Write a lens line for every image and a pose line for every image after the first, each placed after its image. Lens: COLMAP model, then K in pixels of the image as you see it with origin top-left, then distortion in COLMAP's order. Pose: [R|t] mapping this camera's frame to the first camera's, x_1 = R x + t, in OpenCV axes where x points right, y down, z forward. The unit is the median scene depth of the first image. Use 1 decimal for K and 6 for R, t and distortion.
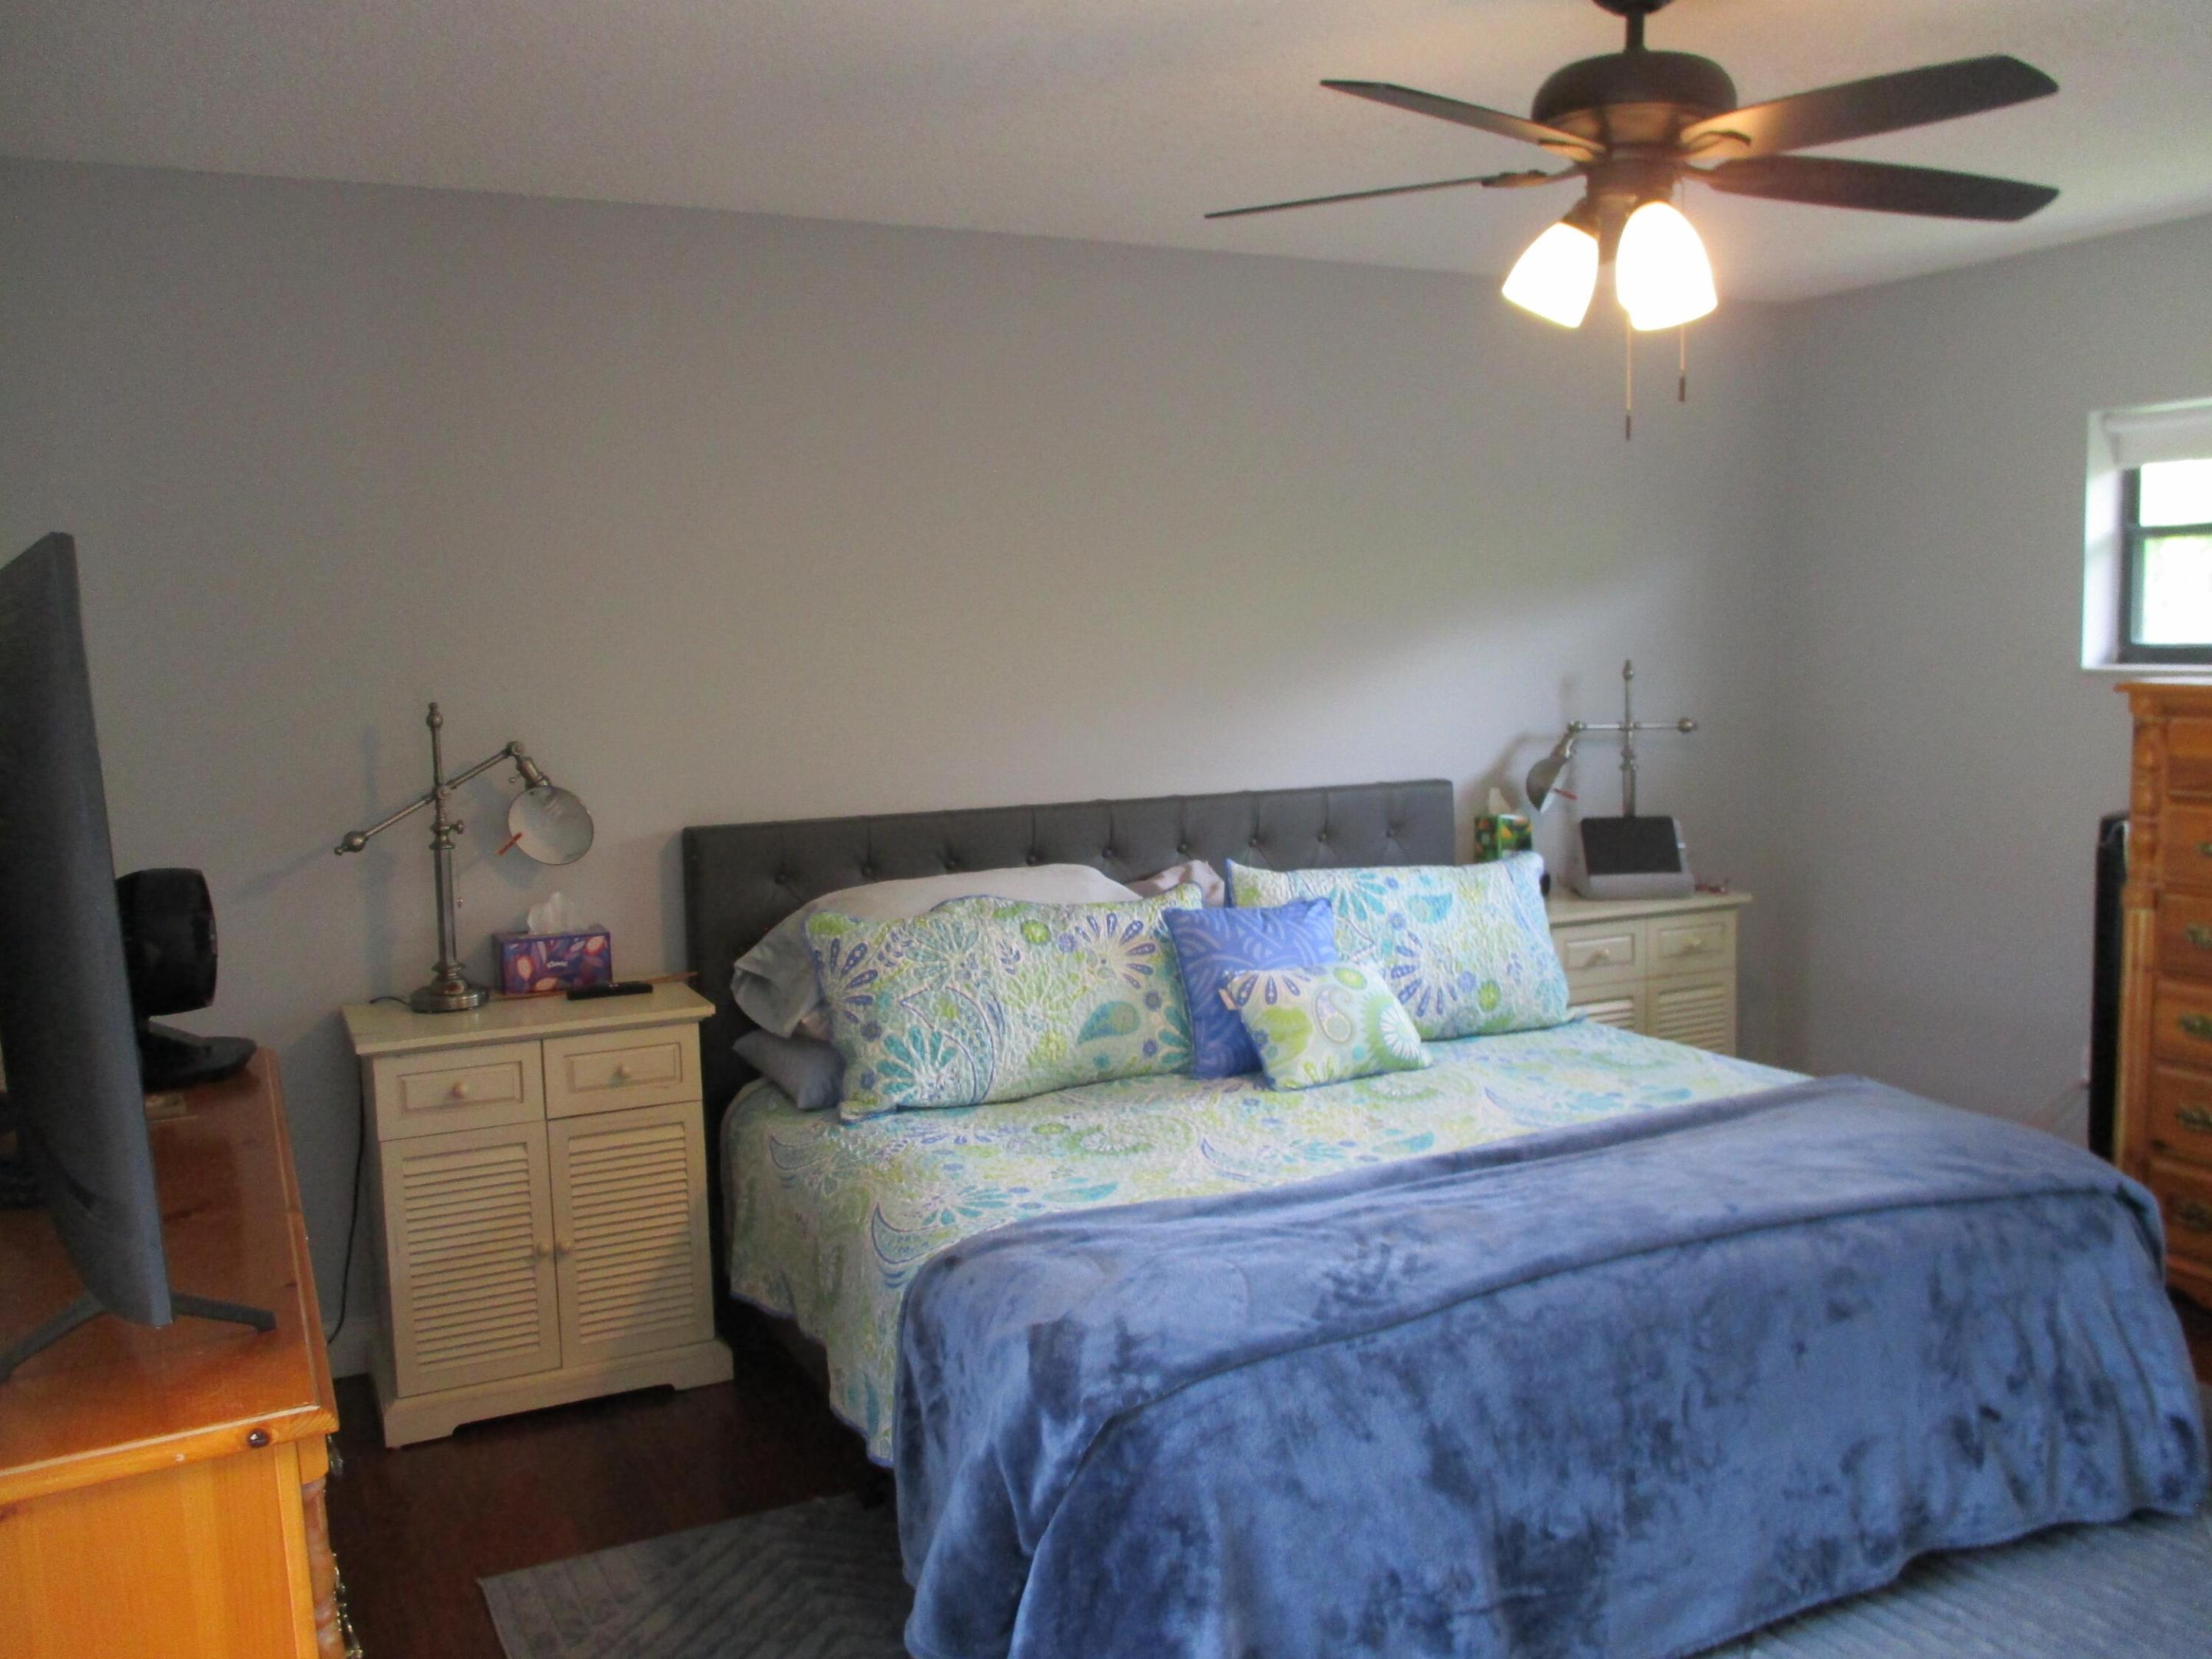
lens RADIAL K [[1830.2, 0, 1102.1], [0, 1830.2, 820.8], [0, 0, 1]] dist [-0.036449, 0.017959]
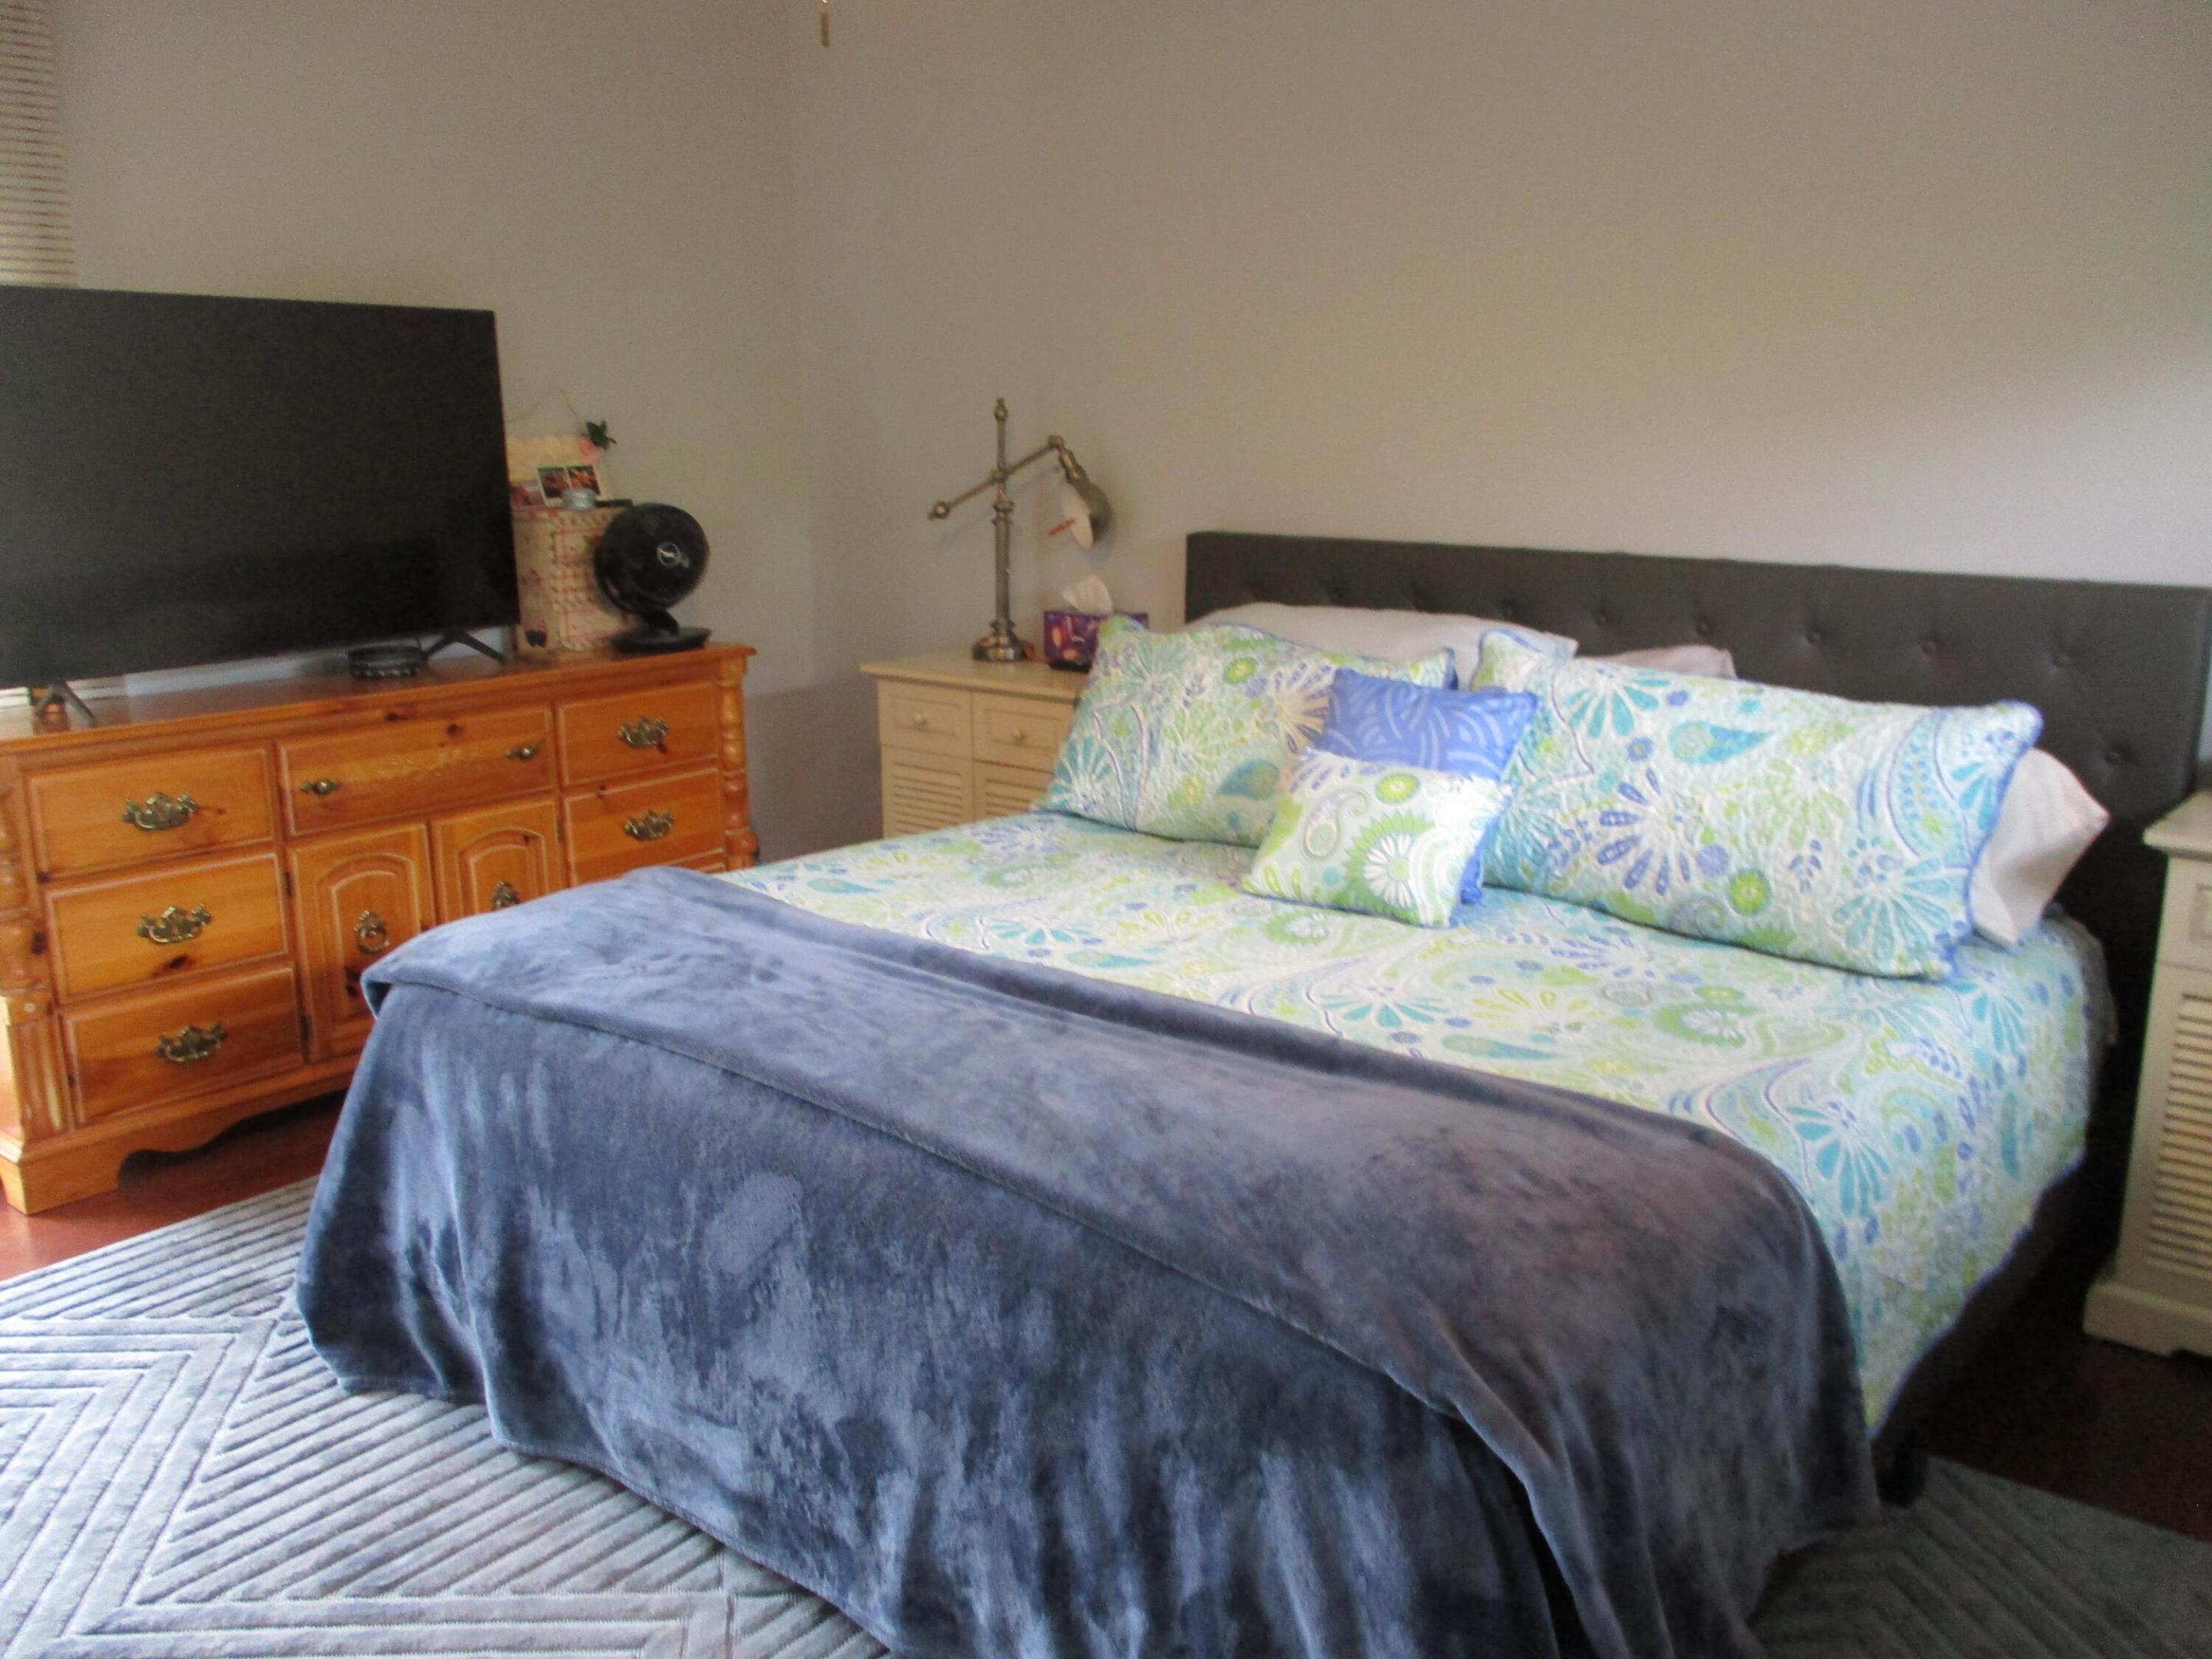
lens RADIAL K [[1830.2, 0, 1102.1], [0, 1830.2, 820.8], [0, 0, 1]] dist [-0.036449, 0.017959]
pose [[0.399825, 0.223430, -0.888943, 0.743426], [-0.095774, 0.974710, 0.201911, -0.041898], [0.911574, 0.004408, 0.411112, 0.553551]]
